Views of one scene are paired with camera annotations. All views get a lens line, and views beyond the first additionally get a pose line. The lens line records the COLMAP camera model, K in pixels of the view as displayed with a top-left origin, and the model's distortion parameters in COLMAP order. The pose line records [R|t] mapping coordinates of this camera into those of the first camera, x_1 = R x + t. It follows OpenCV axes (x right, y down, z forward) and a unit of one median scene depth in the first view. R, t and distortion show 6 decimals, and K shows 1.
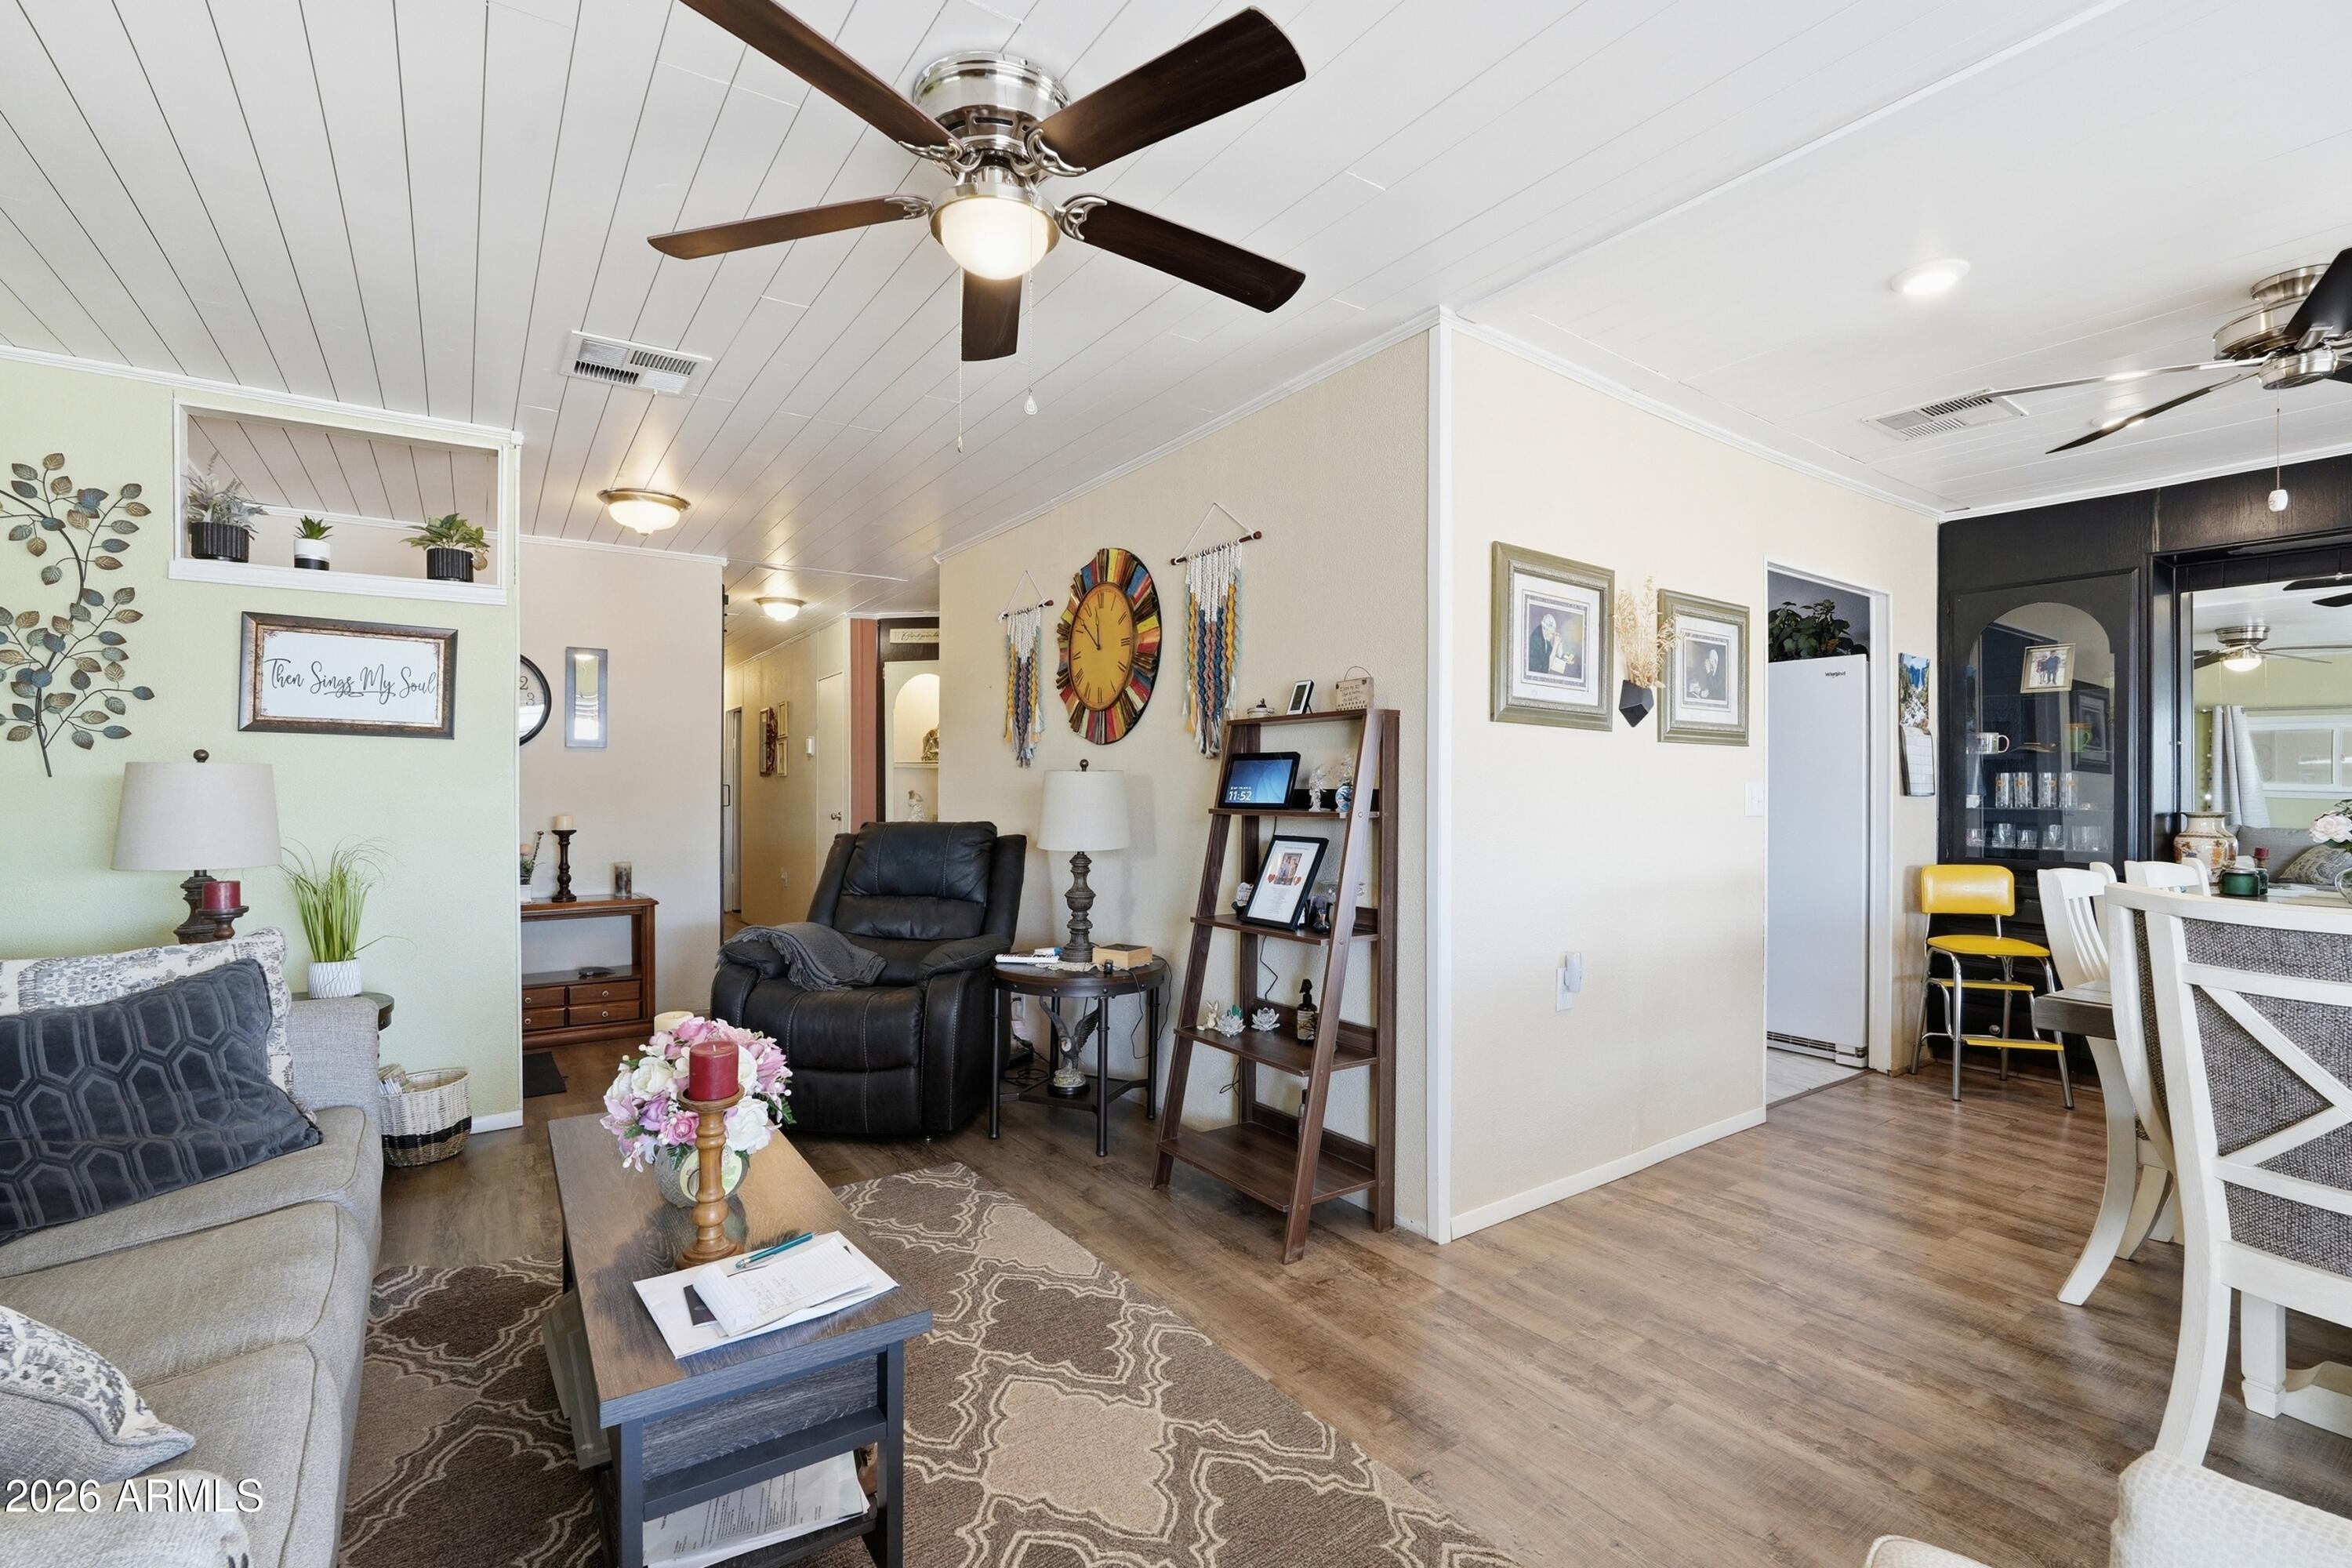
lens RADIAL K [[1046.7, 0, 1179.6], [0, 1046.7, 785.3], [0, 0, 1]] dist [-0.011030, -0.000027]
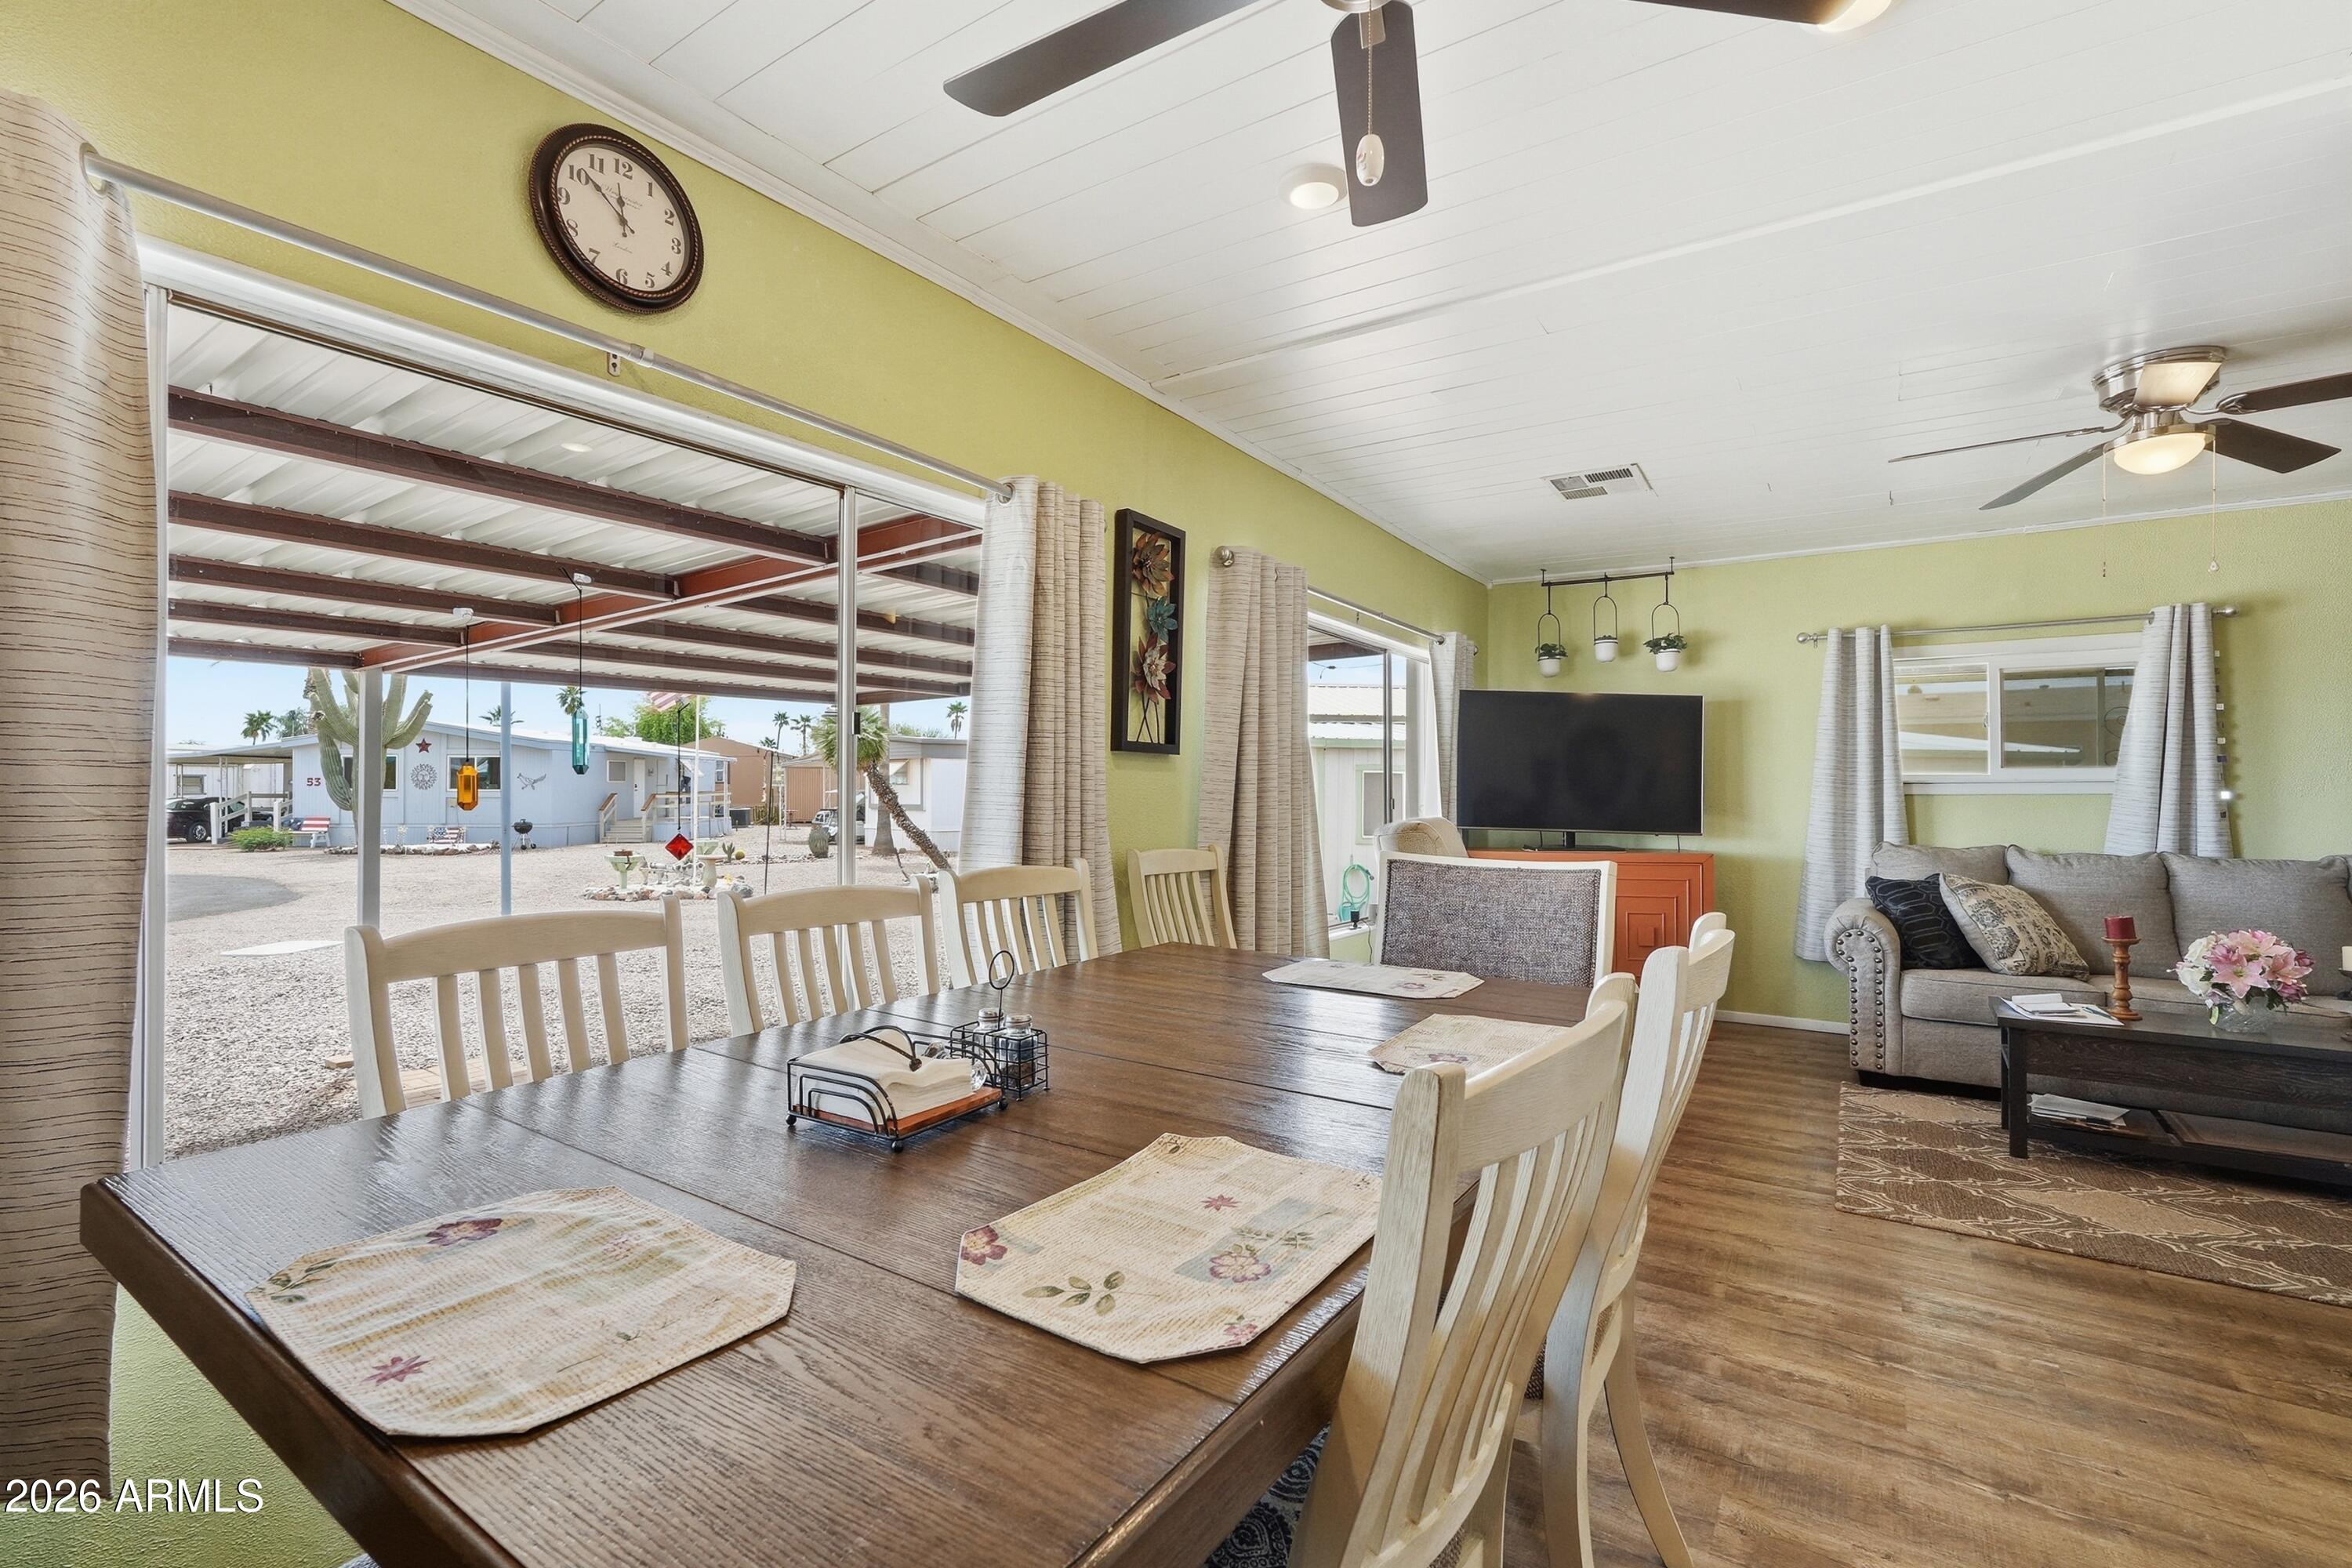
lens RADIAL K [[1046.7, 0, 1179.6], [0, 1046.7, 785.3], [0, 0, 1]] dist [-0.011030, -0.000027]
pose [[-0.932610, -0.005642, -0.360843, 1.614132], [0.000166, 0.999871, -0.016064, 0.007468], [0.360887, -0.015041, -0.932488, 1.744555]]
